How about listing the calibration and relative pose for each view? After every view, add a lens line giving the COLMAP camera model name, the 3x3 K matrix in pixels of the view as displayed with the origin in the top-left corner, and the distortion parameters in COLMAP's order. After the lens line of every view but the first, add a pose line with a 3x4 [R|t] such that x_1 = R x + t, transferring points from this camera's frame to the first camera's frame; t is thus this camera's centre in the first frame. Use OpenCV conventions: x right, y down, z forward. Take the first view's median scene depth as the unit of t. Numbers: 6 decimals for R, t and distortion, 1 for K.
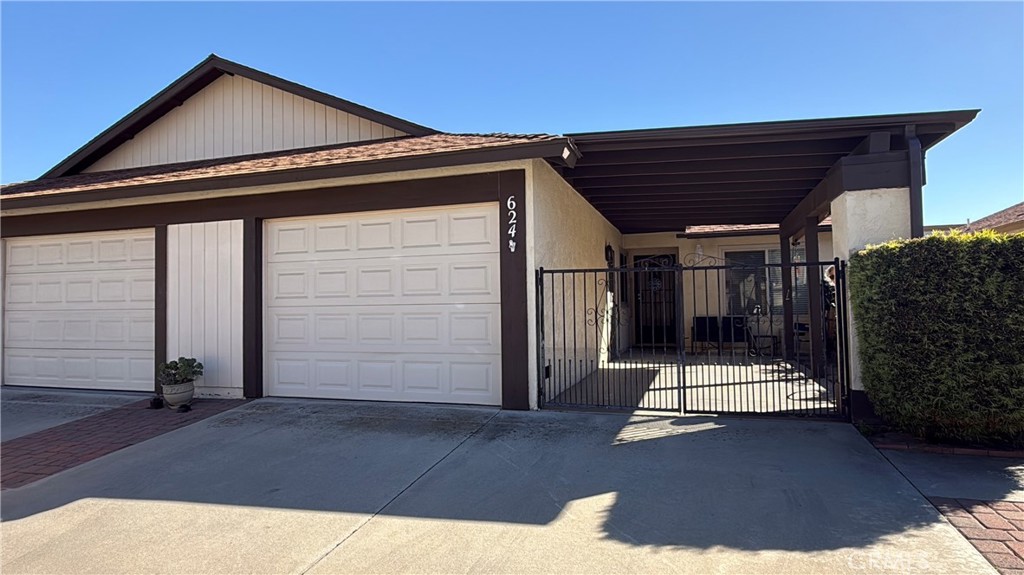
lens RADIAL K [[577.5, 0, 512.0], [0, 577.5, 287.5], [0, 0, 1]] dist [0.005311, -0.000465]
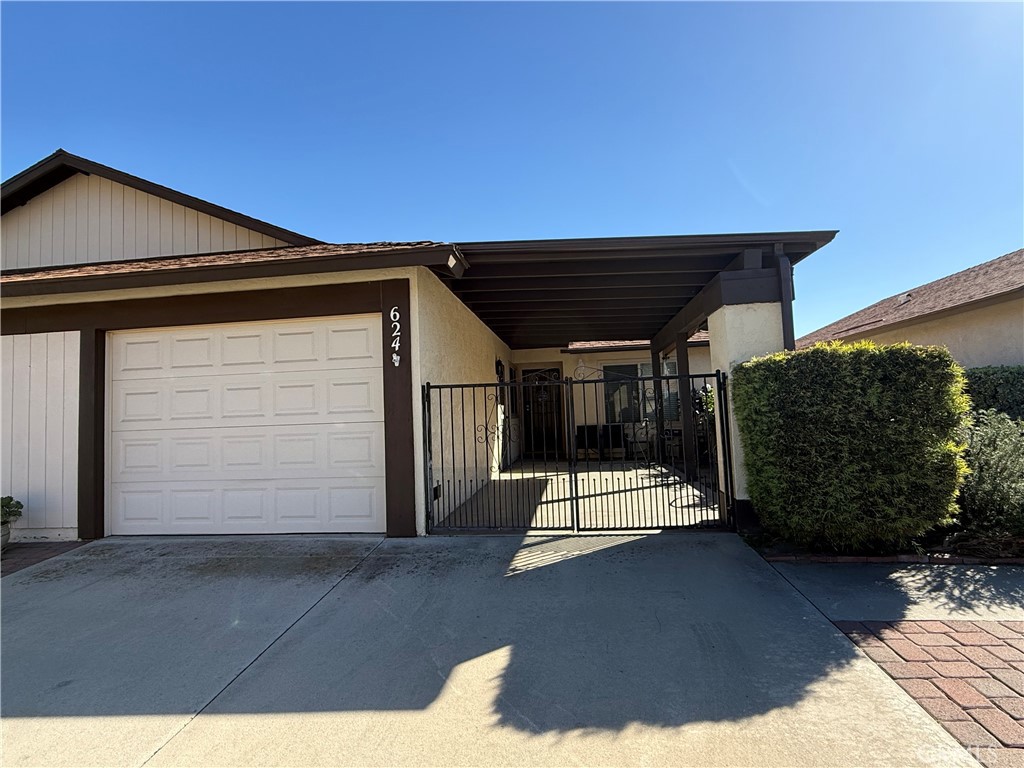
lens RADIAL K [[514.7, 0, 511.0], [0, 514.7, 382.5], [0, 0, 1]] dist [0.001821, -0.000168]
pose [[0.982443, -0.011499, 0.186209, 0.024716], [0.017445, 0.999388, -0.030324, -0.006627], [-0.185746, 0.033040, 0.982042, 0.135426]]
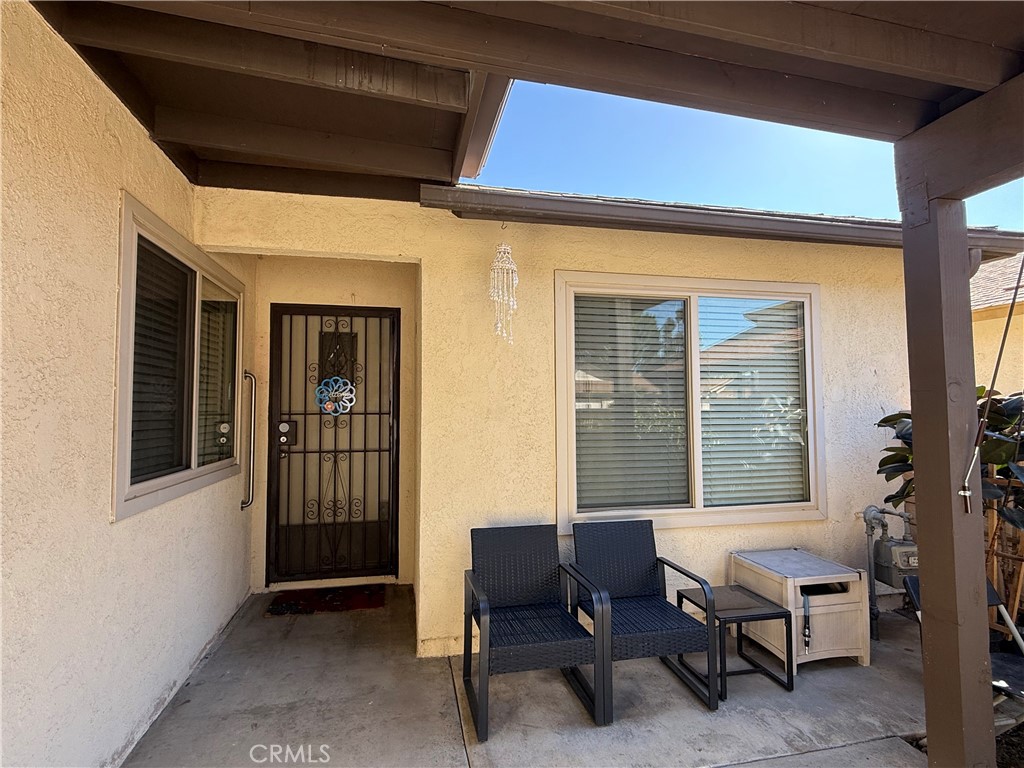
lens RADIAL K [[514.7, 0, 511.0], [0, 514.7, 382.5], [0, 0, 1]] dist [0.001821, -0.000168]
pose [[0.864960, 0.037153, 0.500464, 0.392336], [-0.025957, 0.999233, -0.029318, -0.015040], [-0.501170, 0.012368, 0.865261, 1.467219]]
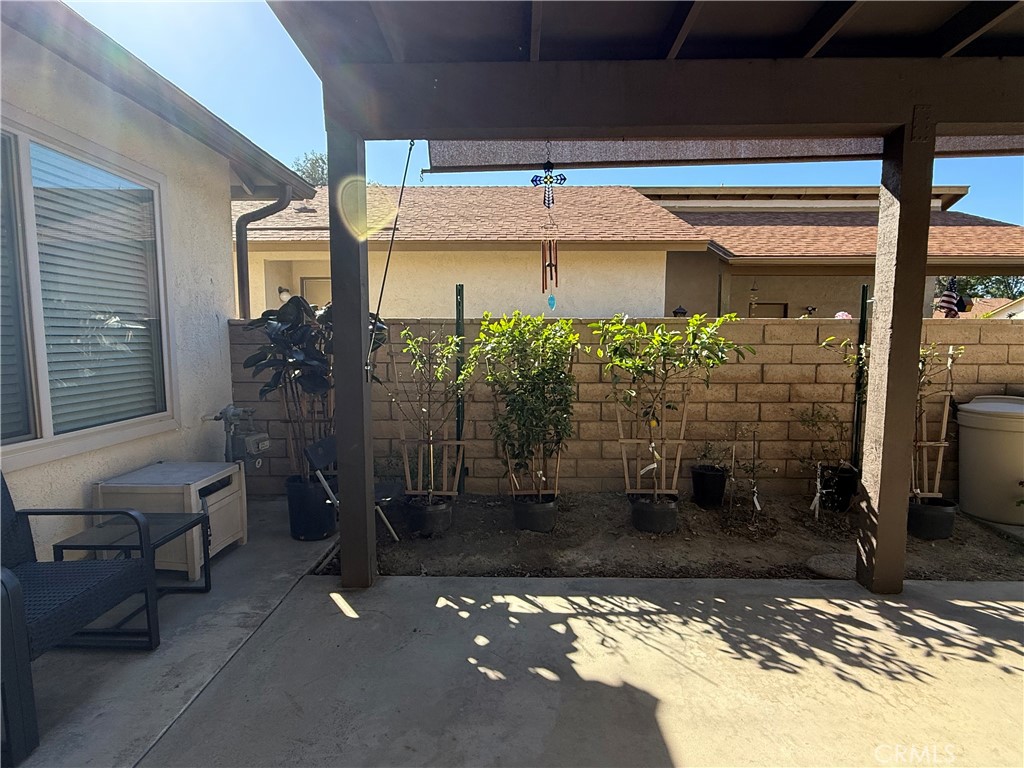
lens RADIAL K [[514.7, 0, 511.0], [0, 514.7, 382.5], [0, 0, 1]] dist [0.001821, -0.000168]
pose [[-0.291321, -0.067170, 0.954264, 0.357418], [-0.028759, 0.997696, 0.061448, 0.015621], [-0.956193, -0.009542, -0.292581, 1.599059]]
